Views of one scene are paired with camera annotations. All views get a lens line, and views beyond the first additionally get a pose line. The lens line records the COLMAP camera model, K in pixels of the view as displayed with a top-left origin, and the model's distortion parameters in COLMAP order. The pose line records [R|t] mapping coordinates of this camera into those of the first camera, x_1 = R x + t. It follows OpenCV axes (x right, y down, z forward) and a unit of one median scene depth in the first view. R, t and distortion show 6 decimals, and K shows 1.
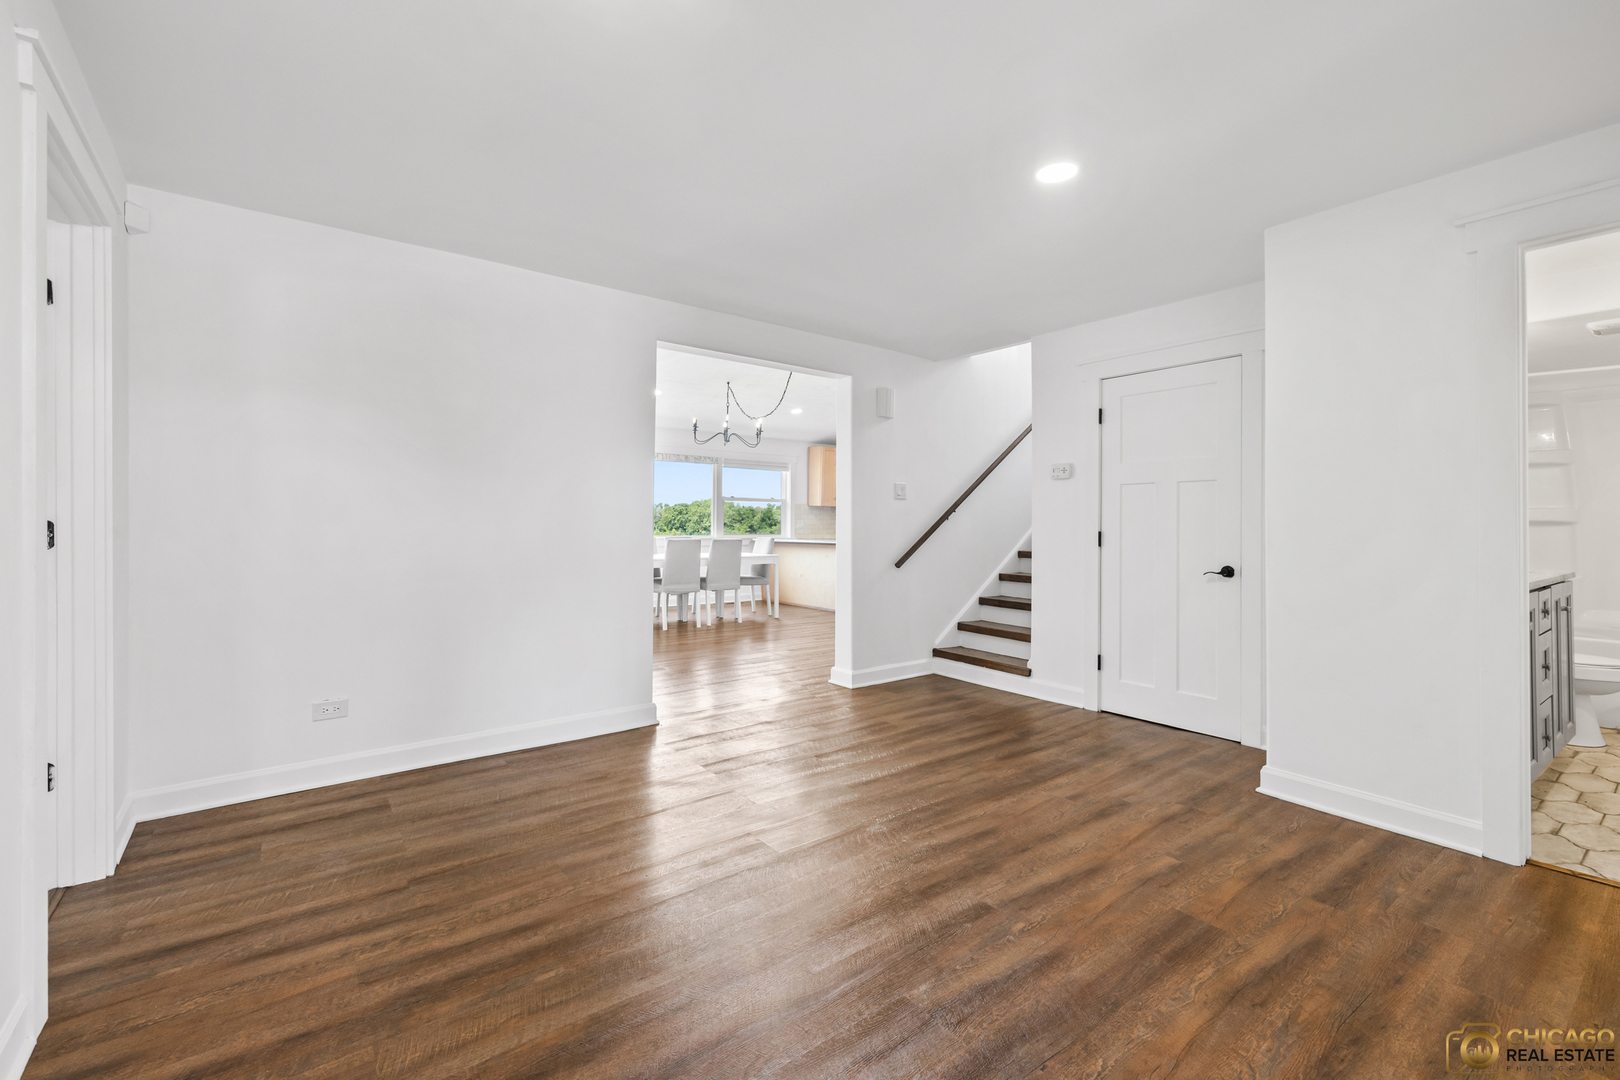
lens RADIAL K [[698.8, 0, 806.9], [0, 698.8, 521.1], [0, 0, 1]] dist [0.000097, -0.000110]
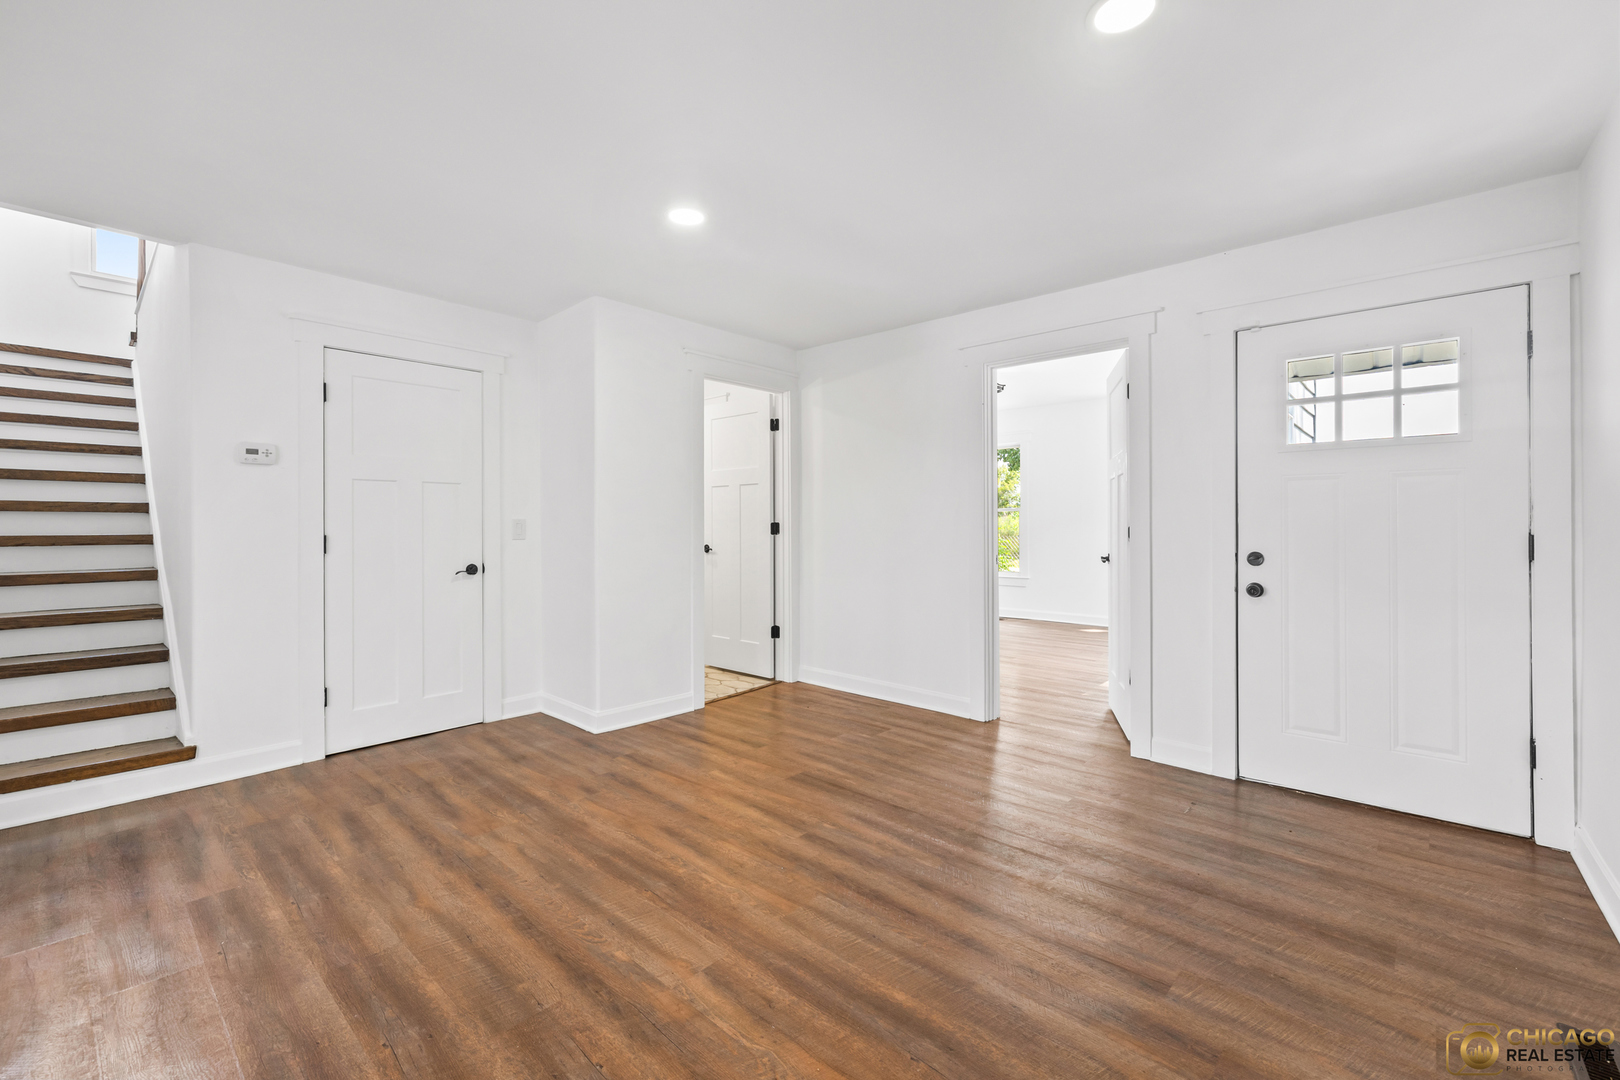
lens RADIAL K [[669.4, 0, 804.5], [0, 669.4, 522.1], [0, 0, 1]] dist [0.001340, 0.000176]
pose [[-0.182114, -0.004018, 0.983269, -0.554286], [-0.004191, 0.999986, 0.003310, -0.006678], [-0.983269, -0.003518, -0.182128, 0.742205]]
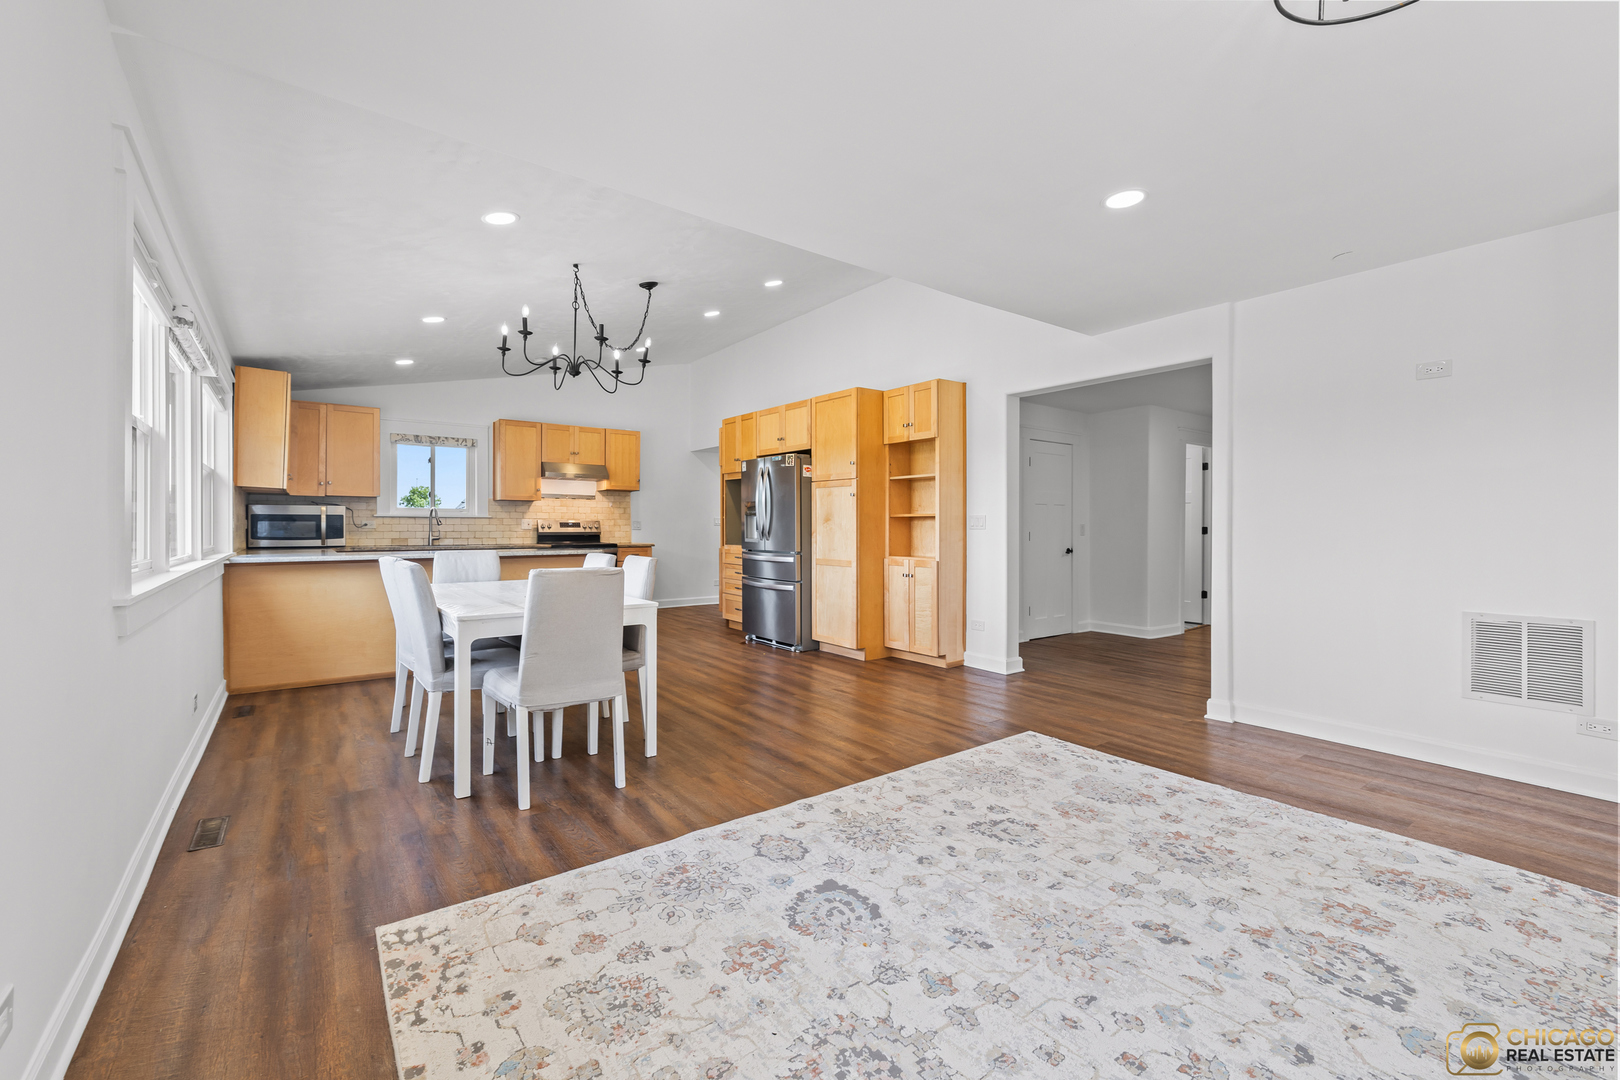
lens RADIAL K [[669.4, 0, 804.5], [0, 669.4, 522.1], [0, 0, 1]] dist [0.001340, 0.000176]
pose [[0.012988, -0.001351, 0.999915, -1.462513], [-0.011085, 0.999937, 0.001495, -0.005008], [-0.999854, -0.011104, 0.012972, 1.892407]]
